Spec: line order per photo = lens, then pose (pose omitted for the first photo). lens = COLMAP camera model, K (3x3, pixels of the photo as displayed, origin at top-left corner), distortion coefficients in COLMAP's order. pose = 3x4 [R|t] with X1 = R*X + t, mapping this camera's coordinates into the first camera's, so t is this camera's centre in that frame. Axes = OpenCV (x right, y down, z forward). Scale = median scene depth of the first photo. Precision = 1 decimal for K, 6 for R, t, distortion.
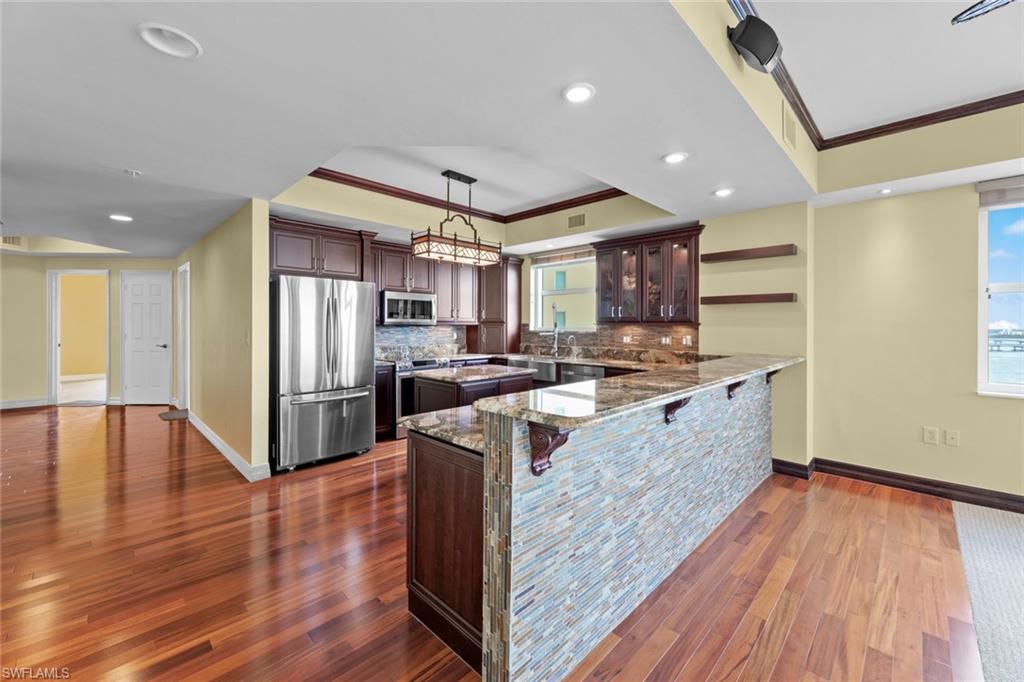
lens RADIAL K [[413.1, 0, 509.0], [0, 413.1, 331.5], [0, 0, 1]] dist [0.004892, 0.000227]
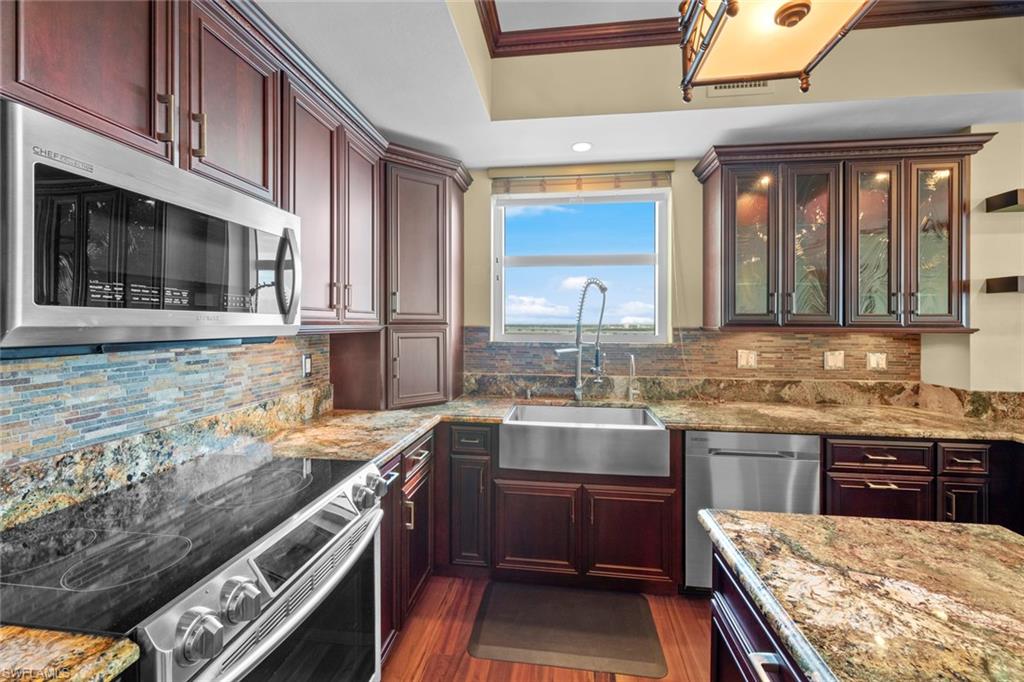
lens RADIAL K [[414.9, 0, 511.7], [0, 414.9, 323.6], [0, 0, 1]] dist [0.003198, -0.000040]
pose [[0.793999, -0.000064, 0.607920, -0.294508], [0.007457, 0.999926, -0.009635, -0.025771], [-0.607874, 0.012184, 0.793940, 0.924452]]
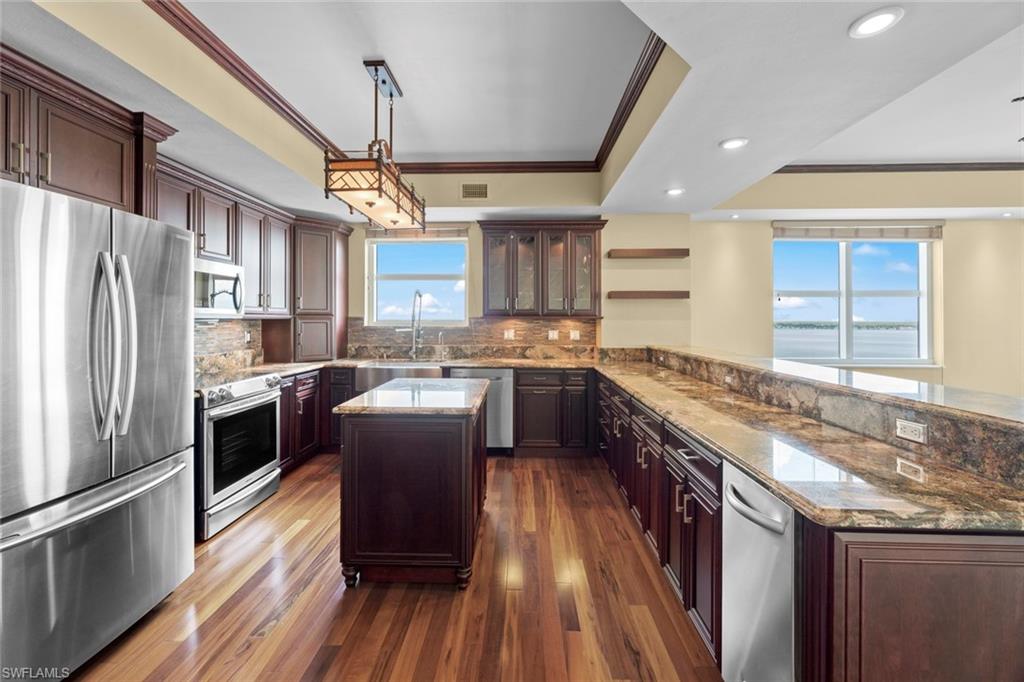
lens RADIAL K [[417.3, 0, 510.0], [0, 417.3, 316.5], [0, 0, 1]] dist [0.002582, 0.000056]
pose [[0.732401, 0.002883, 0.680867, -0.390300], [0.010791, 0.999816, -0.015841, -0.007425], [-0.680788, 0.018949, 0.732236, 0.402198]]
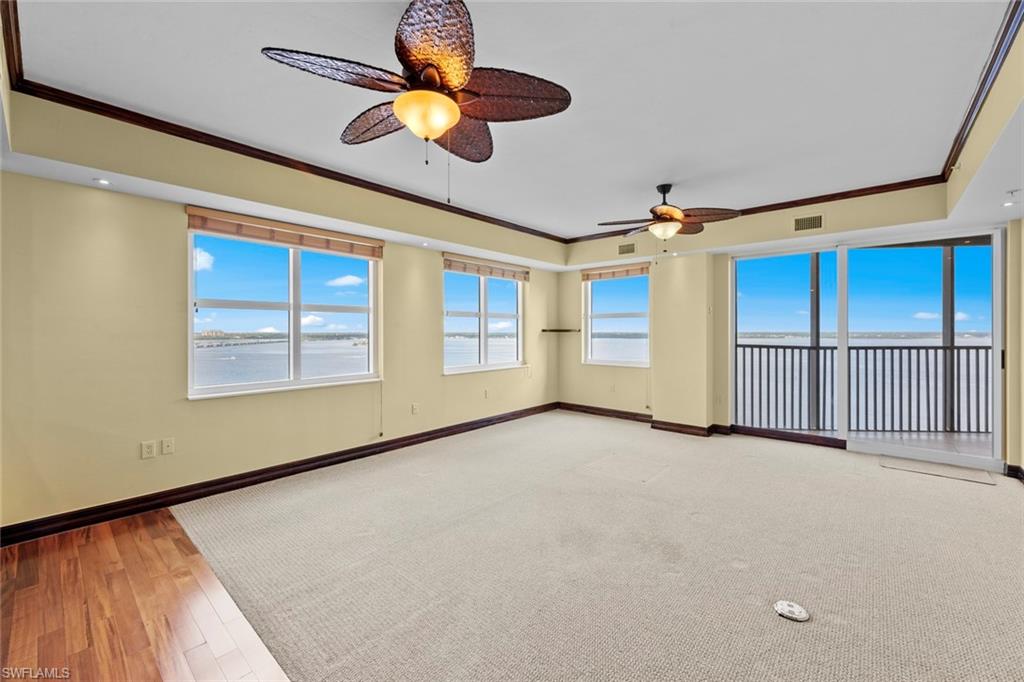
lens RADIAL K [[413.1, 0, 509.0], [0, 413.1, 331.5], [0, 0, 1]] dist [0.004892, 0.000227]
pose [[-0.054689, -0.004442, 0.998494, -0.000354], [0.015533, 0.999865, 0.005299, -0.014384], [-0.998383, 0.015799, -0.054612, 0.159898]]
